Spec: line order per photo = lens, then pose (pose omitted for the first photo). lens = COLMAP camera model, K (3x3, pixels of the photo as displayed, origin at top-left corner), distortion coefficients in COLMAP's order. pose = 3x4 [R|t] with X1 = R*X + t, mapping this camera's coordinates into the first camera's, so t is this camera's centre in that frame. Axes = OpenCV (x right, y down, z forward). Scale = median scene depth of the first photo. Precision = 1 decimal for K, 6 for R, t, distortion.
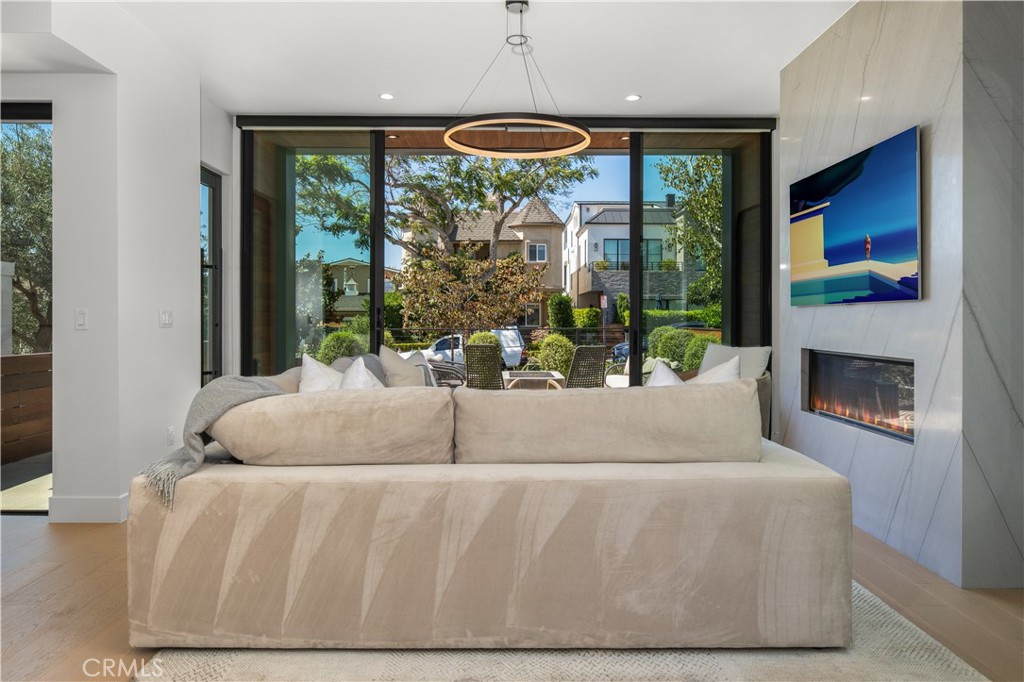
lens RADIAL K [[695.7, 0, 512.4], [0, 695.7, 322.3], [0, 0, 1]] dist [-0.004913, -0.000707]
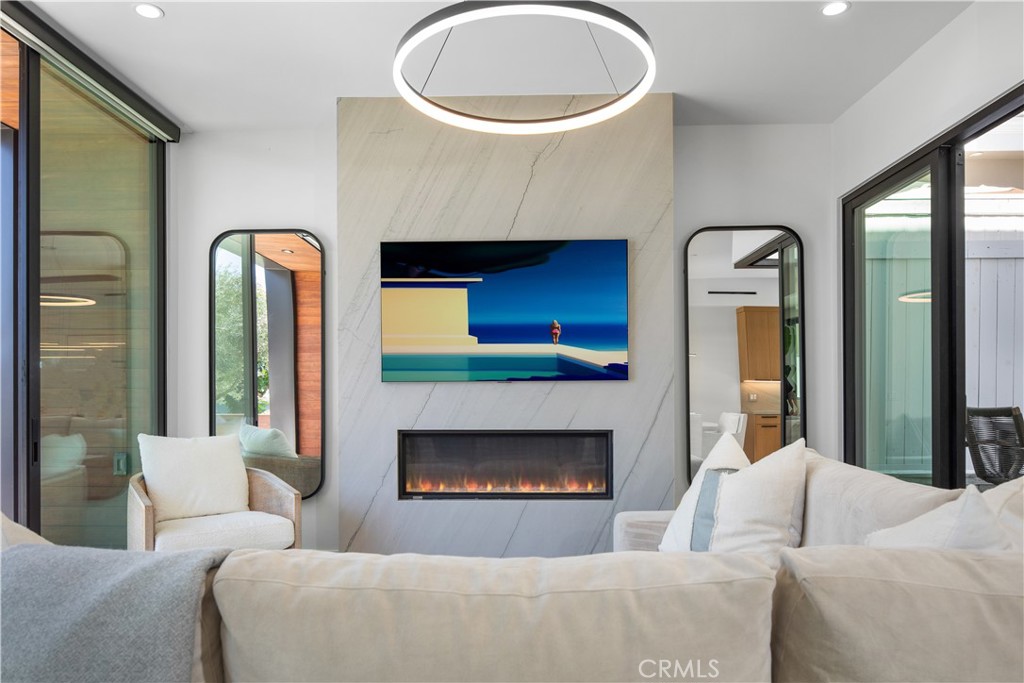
lens RADIAL K [[713.9, 0, 511.2], [0, 713.9, 392.8], [0, 0, 1]] dist [0.048093, -0.000923]
pose [[0.025459, 0.003852, 0.999668, -0.617167], [0.001424, 0.999991, -0.003889, -0.007248], [-0.999675, 0.001522, 0.025454, 1.032330]]
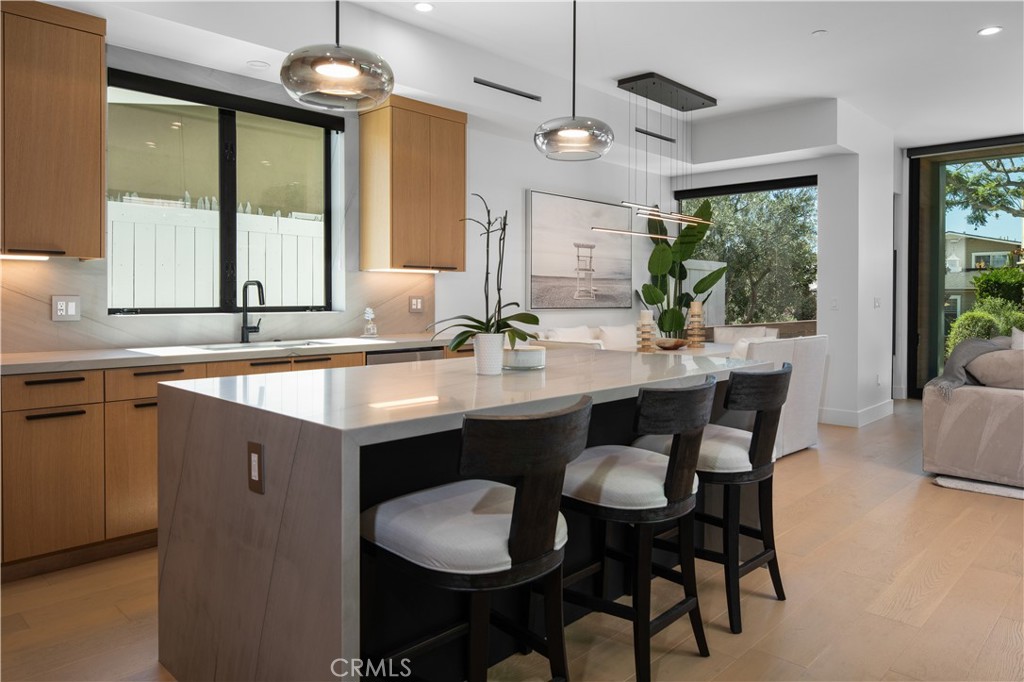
lens RADIAL K [[691.4, 0, 510.8], [0, 691.4, 307.1], [0, 0, 1]] dist [-0.003760, -0.002058]
pose [[0.708618, 0.010271, -0.705518, 0.000321], [-0.002688, 0.999926, 0.011857, -0.012756], [0.705587, -0.006505, 0.708593, -0.730649]]
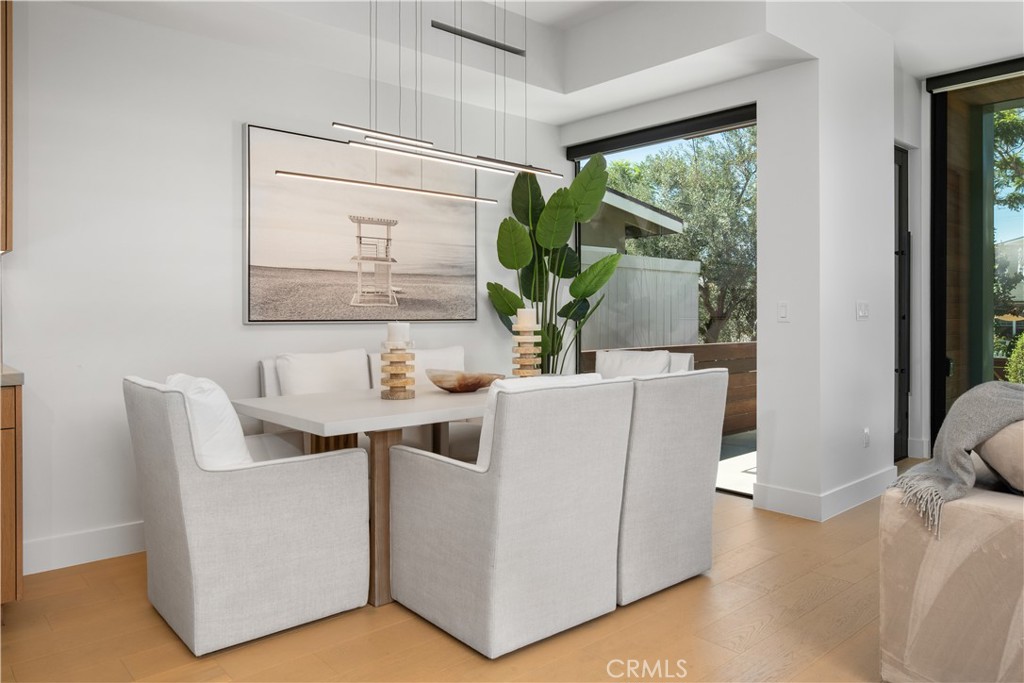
lens RADIAL K [[708.5, 0, 512.8], [0, 708.5, 315.3], [0, 0, 1]] dist [0.000772, -0.001228]
pose [[0.660446, 0.001350, -0.750872, -0.108225], [-0.000258, 0.999999, 0.001571, -0.000488], [0.750874, -0.000844, 0.660445, 0.026080]]
